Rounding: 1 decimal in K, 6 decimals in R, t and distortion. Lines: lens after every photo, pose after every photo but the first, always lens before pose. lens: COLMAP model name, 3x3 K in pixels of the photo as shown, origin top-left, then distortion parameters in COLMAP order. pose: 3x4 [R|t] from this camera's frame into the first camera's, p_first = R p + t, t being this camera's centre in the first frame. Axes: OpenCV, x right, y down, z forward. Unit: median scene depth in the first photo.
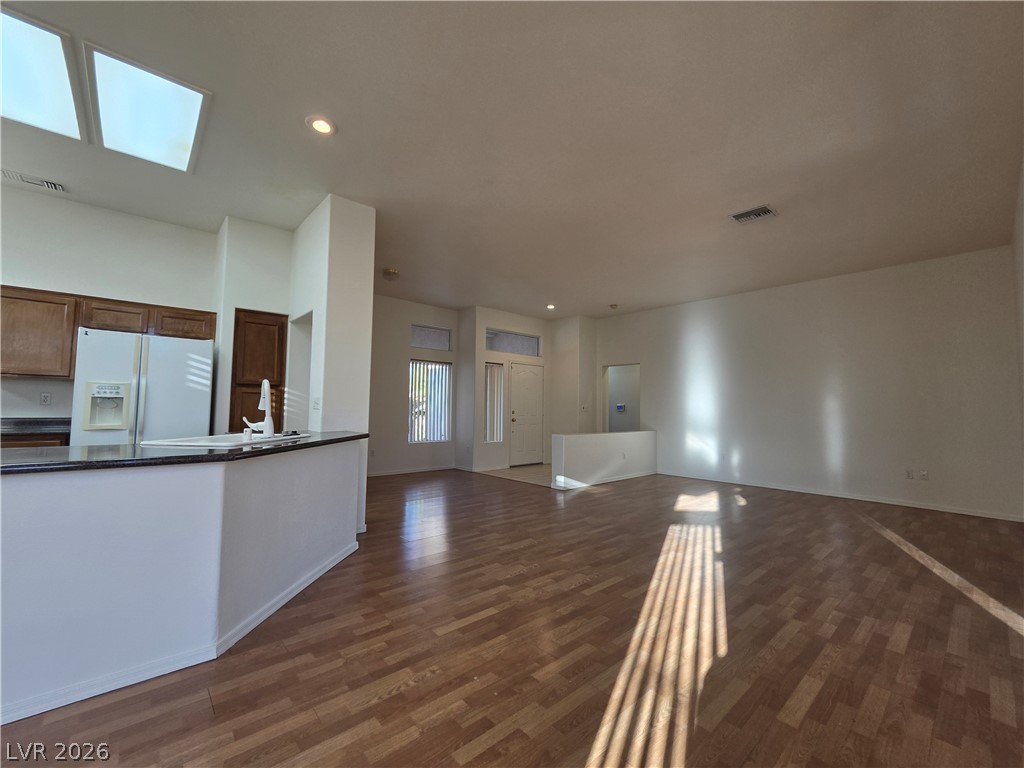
lens RADIAL K [[427.8, 0, 514.3], [0, 427.8, 385.4], [0, 0, 1]] dist [-0.004894, 0.000637]
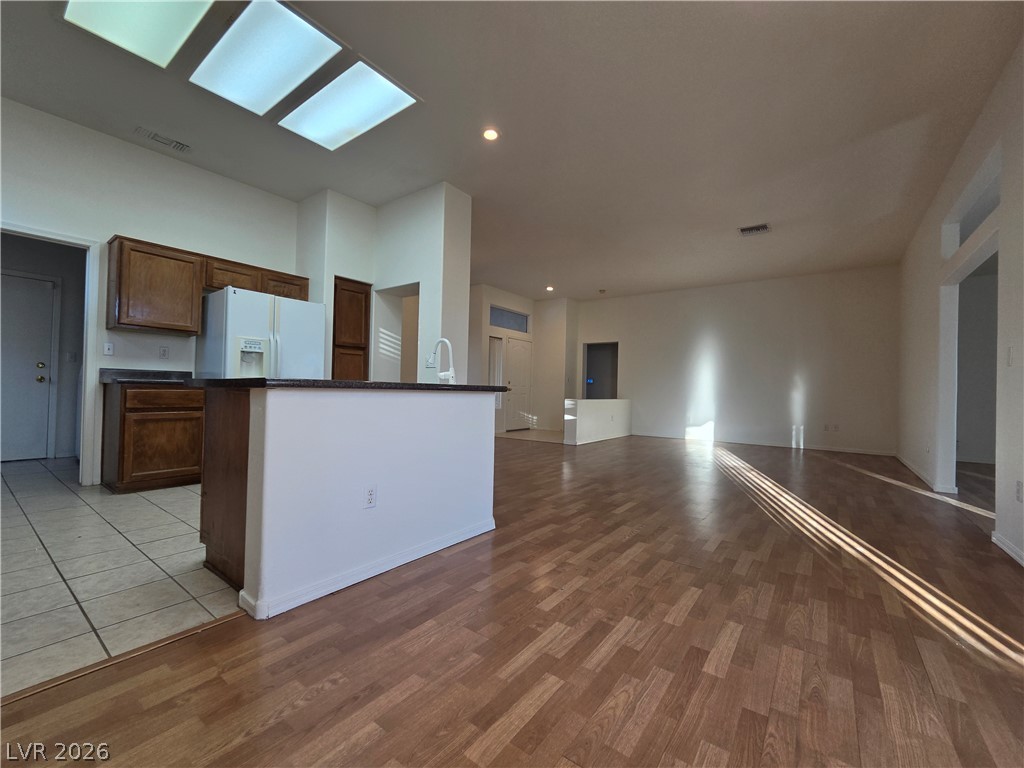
lens RADIAL K [[427.8, 0, 514.3], [0, 427.8, 385.4], [0, 0, 1]] dist [-0.004894, 0.000637]
pose [[0.979804, 0.010264, 0.199695, -0.450118], [-0.019245, 0.998886, 0.043086, 0.047962], [-0.199031, -0.046059, 0.978910, -0.190067]]
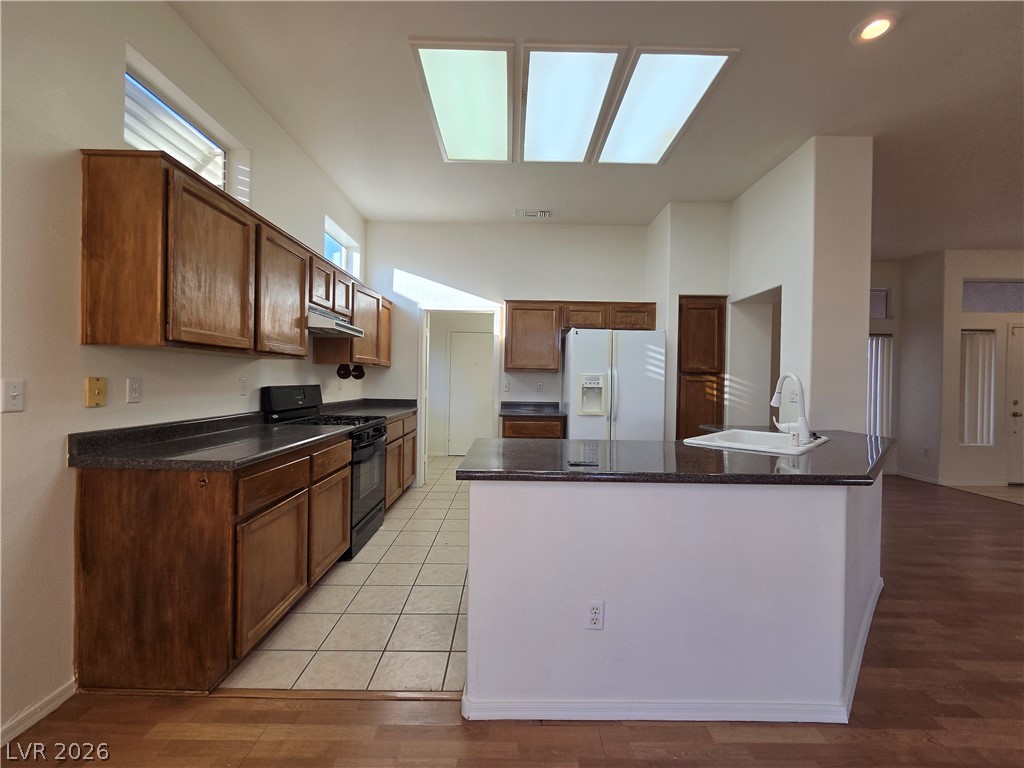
lens RADIAL K [[426.5, 0, 509.8], [0, 426.5, 382.7], [0, 0, 1]] dist [-0.014918, 0.008409]
pose [[0.744527, 0.001519, -0.667590, -0.310689], [0.029062, 0.998976, 0.034684, -0.026781], [0.666959, -0.045225, 0.743720, -0.000435]]
